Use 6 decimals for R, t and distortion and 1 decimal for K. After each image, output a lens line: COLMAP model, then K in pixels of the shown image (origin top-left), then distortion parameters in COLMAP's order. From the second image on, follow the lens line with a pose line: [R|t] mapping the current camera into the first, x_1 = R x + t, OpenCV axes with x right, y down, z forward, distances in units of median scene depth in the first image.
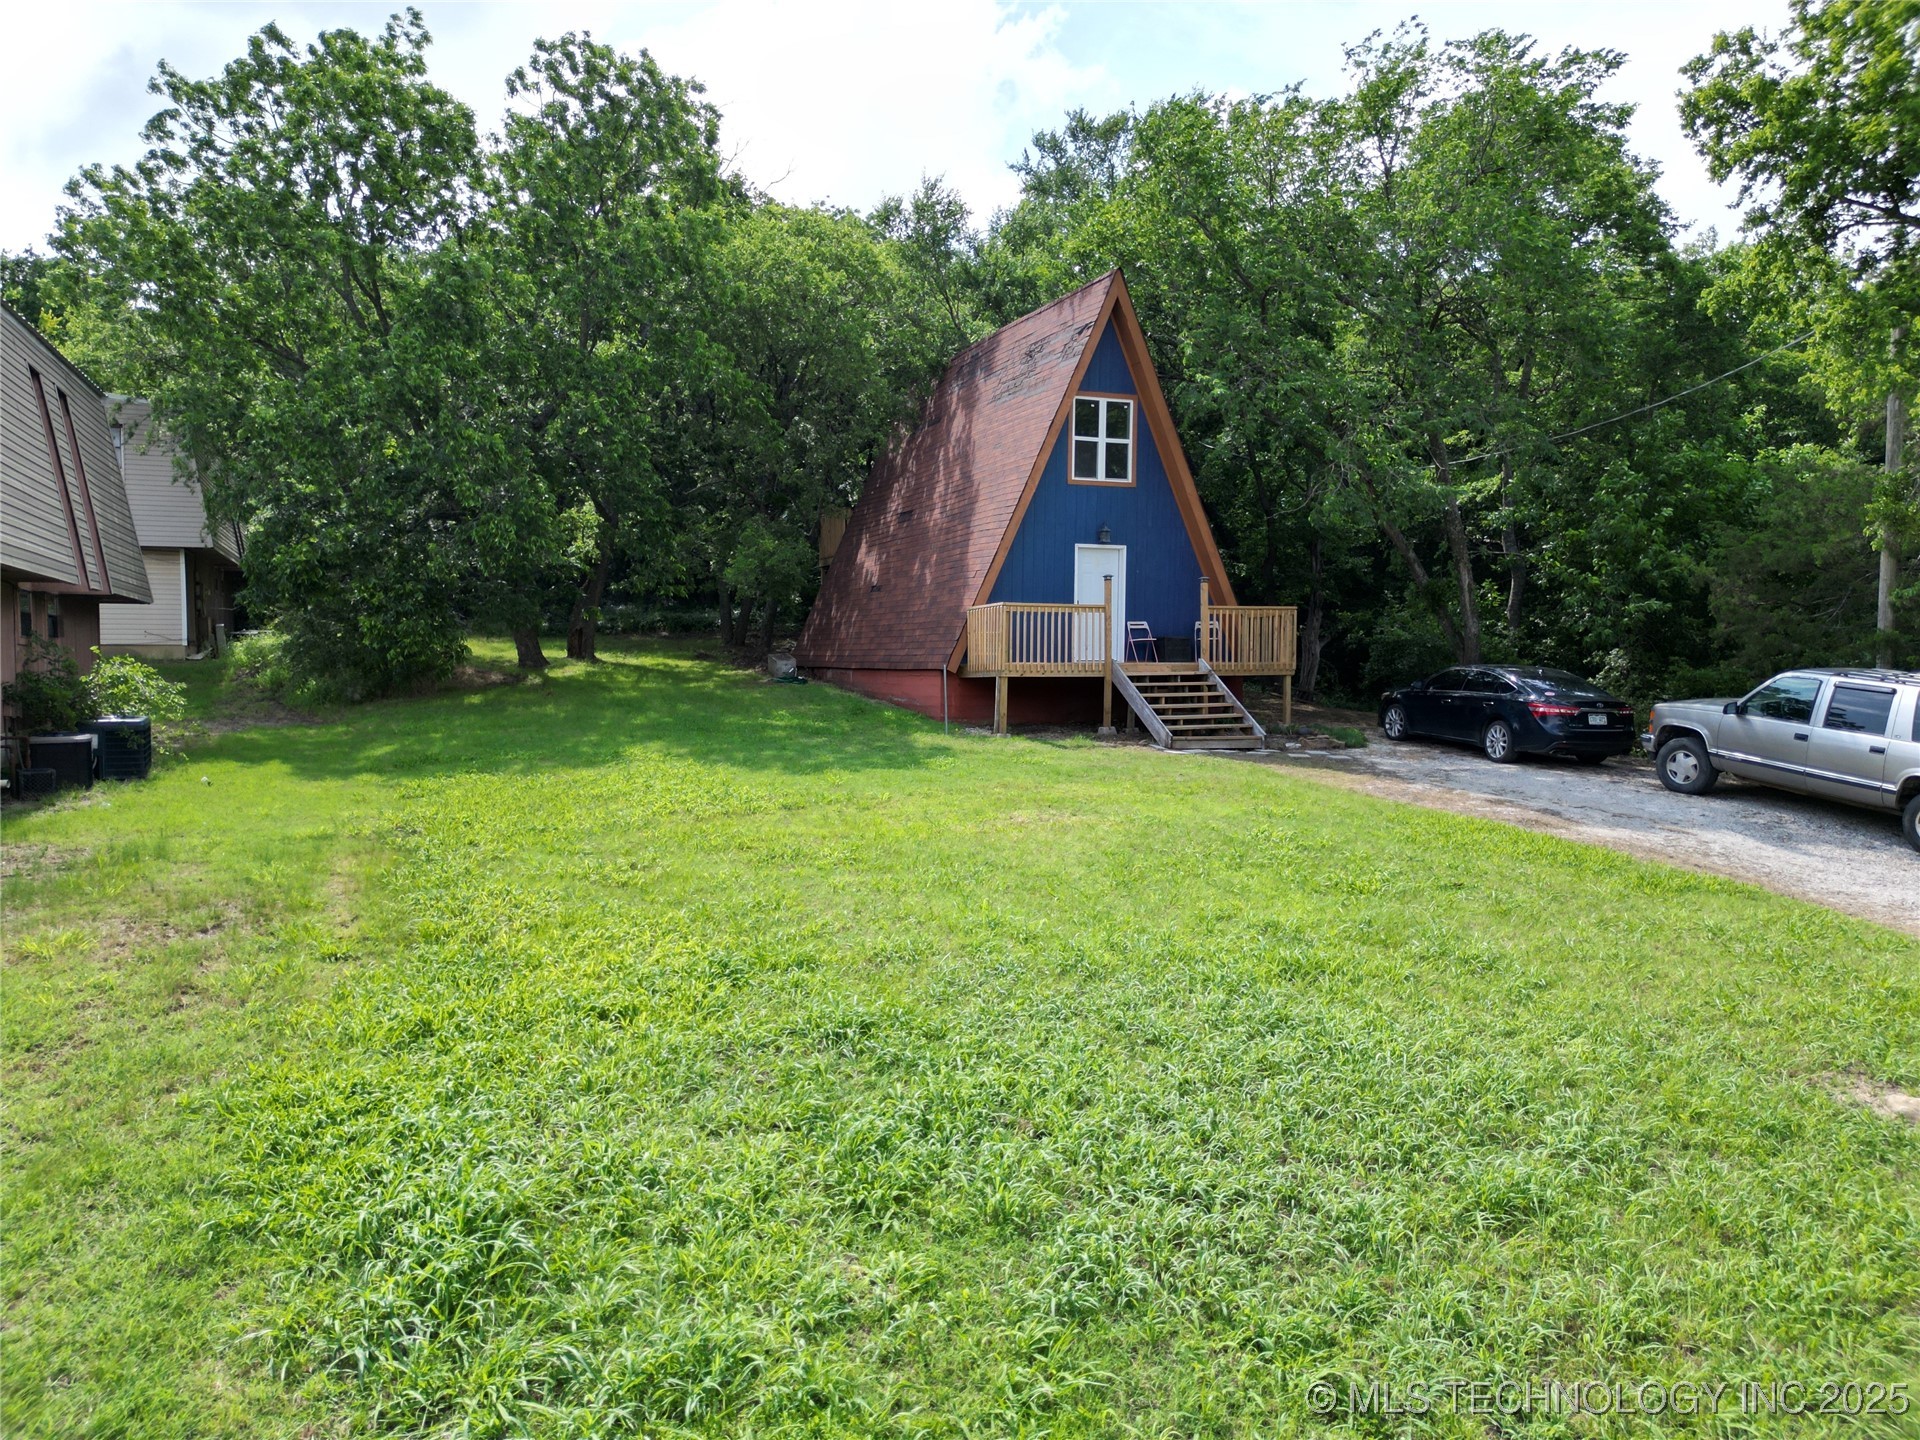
lens RADIAL K [[1338.5, 0, 960.0], [0, 1338.5, 720.0], [0, 0, 1]] dist [0.056411, -0.041087]
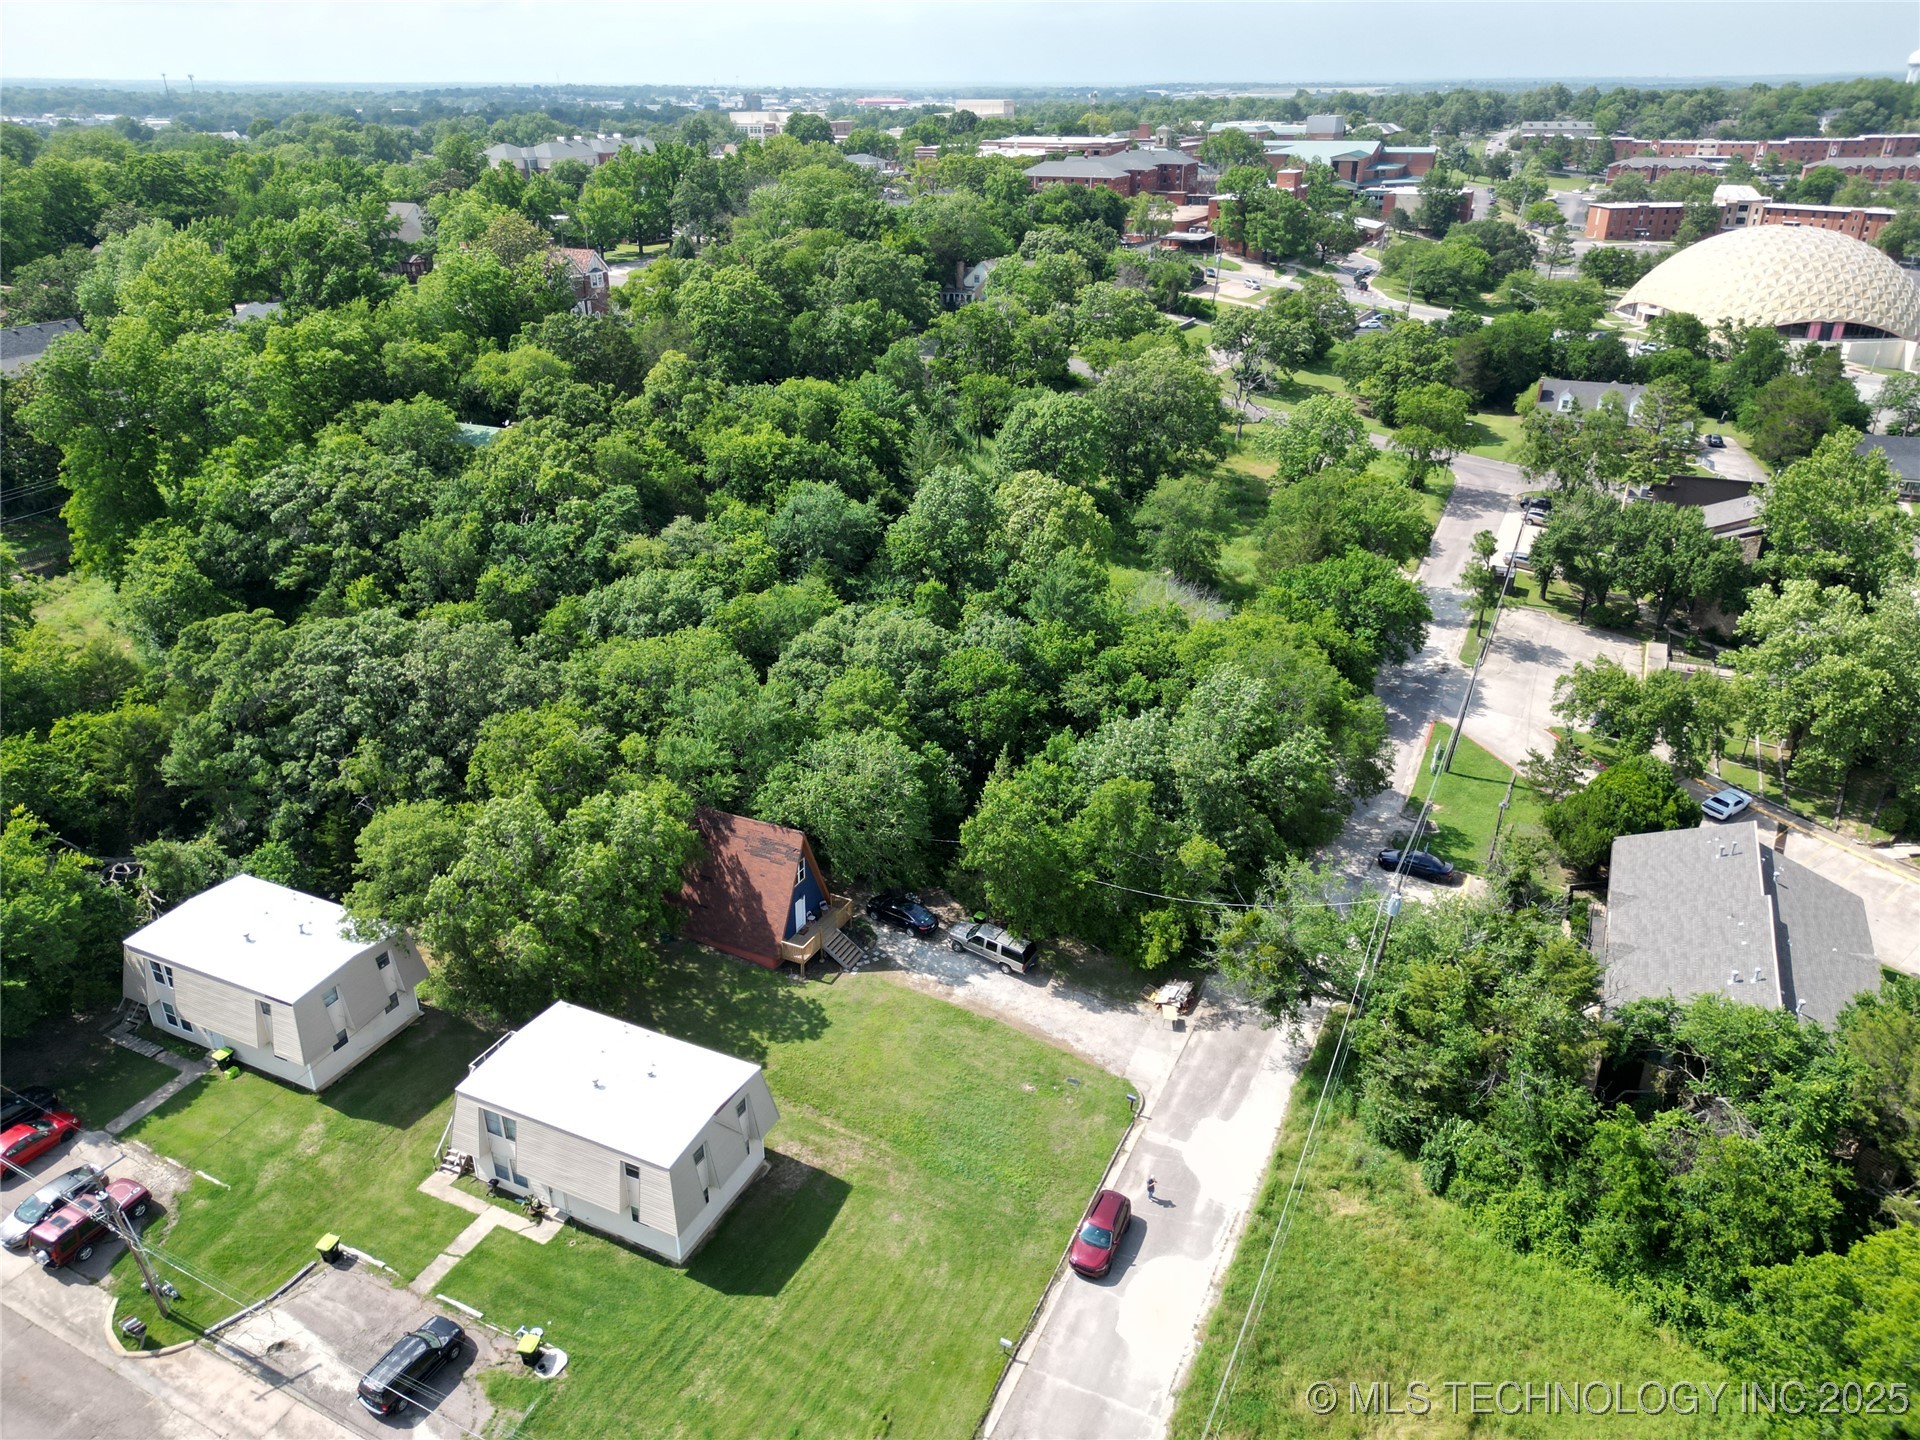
lens RADIAL K [[1338.5, 0, 960.0], [0, 1338.5, 720.0], [0, 0, 1]] dist [0.056411, -0.041087]
pose [[0.751641, -0.281191, 0.596629, -1.490106], [0.031210, 0.918720, 0.393673, -1.876761], [-0.658833, -0.277280, 0.699324, -1.497818]]
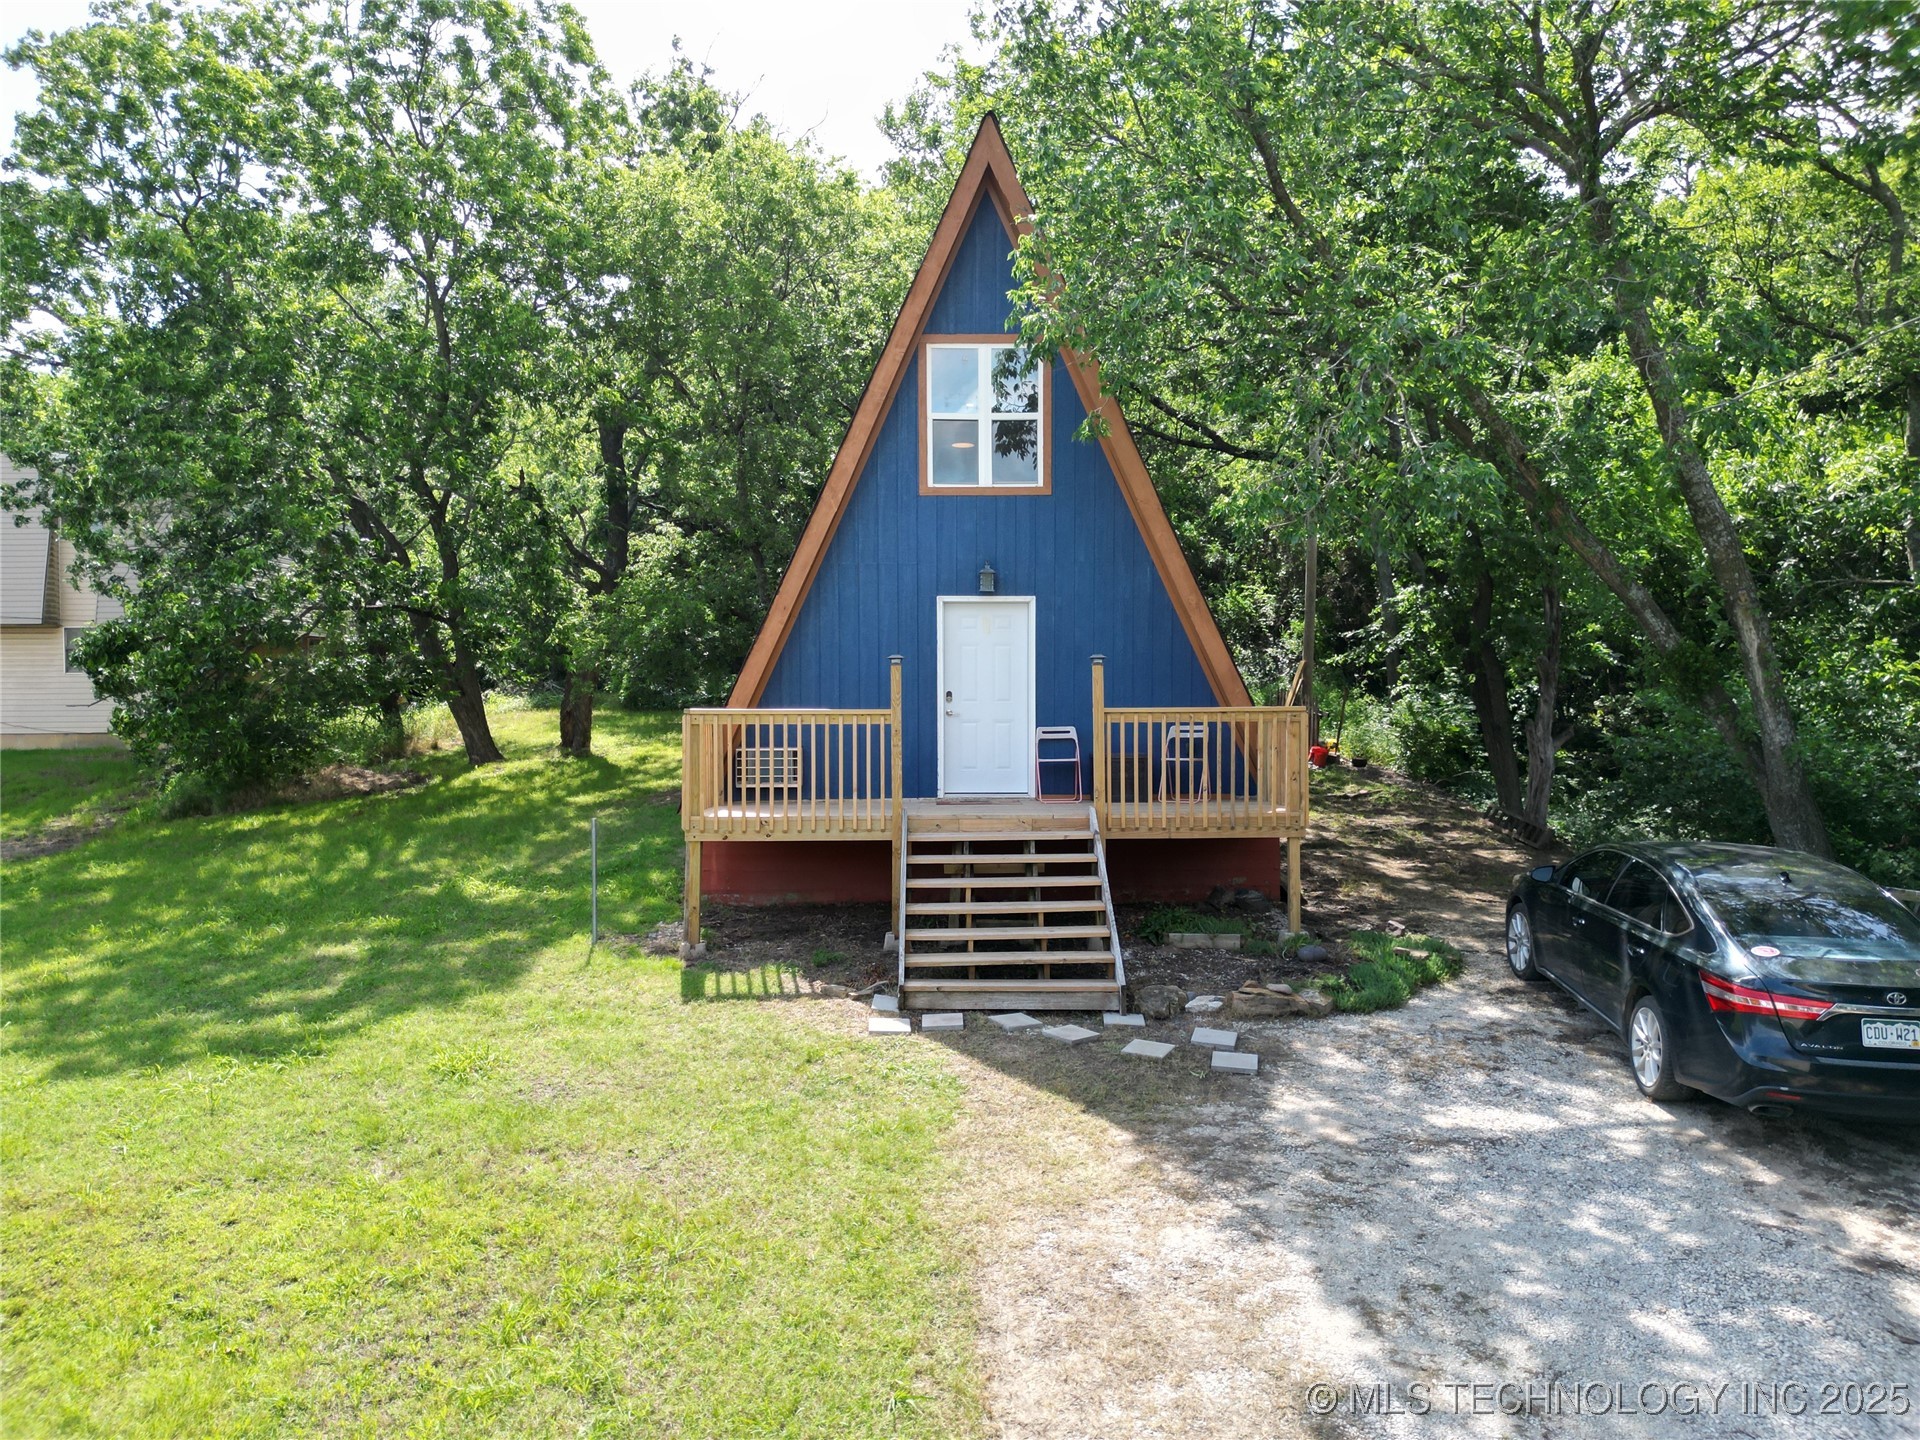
lens RADIAL K [[1338.5, 0, 960.0], [0, 1338.5, 720.0], [0, 0, 1]] dist [0.056411, -0.041087]
pose [[0.932585, 0.002697, -0.360940, 0.310212], [-0.011486, 0.999687, -0.022205, -0.065212], [0.360767, 0.024854, 0.932325, 0.465303]]
